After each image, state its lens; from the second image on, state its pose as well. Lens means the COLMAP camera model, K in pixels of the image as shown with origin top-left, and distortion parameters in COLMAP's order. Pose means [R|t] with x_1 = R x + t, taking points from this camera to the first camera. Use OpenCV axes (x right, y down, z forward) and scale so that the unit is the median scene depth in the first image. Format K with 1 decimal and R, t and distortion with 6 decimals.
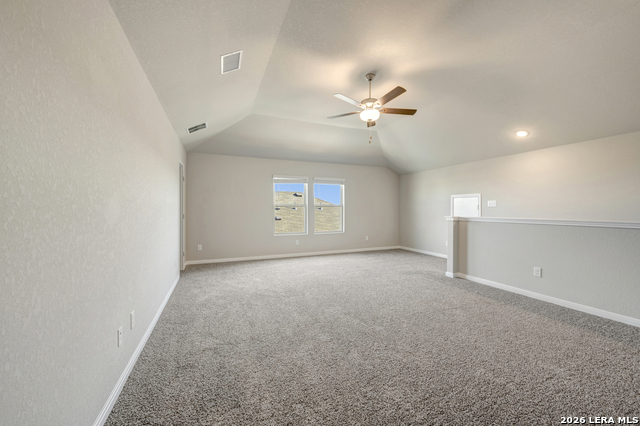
lens RADIAL K [[251.4, 0, 320.0], [0, 251.4, 213.0], [0, 0, 1]] dist [0.008311, -0.000033]
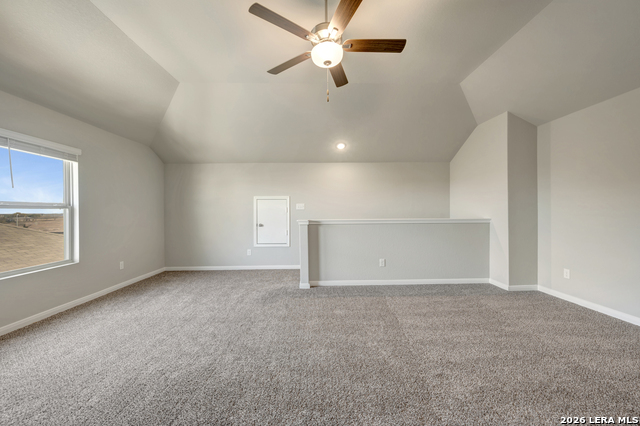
lens RADIAL K [[251.4, 0, 320.0], [0, 251.4, 213.0], [0, 0, 1]] dist [0.008311, -0.000033]
pose [[0.368357, -0.004124, 0.929675, -0.280204], [0.020112, 0.999791, -0.003534, -0.006421], [-0.929467, 0.020000, 0.368363, 0.604621]]
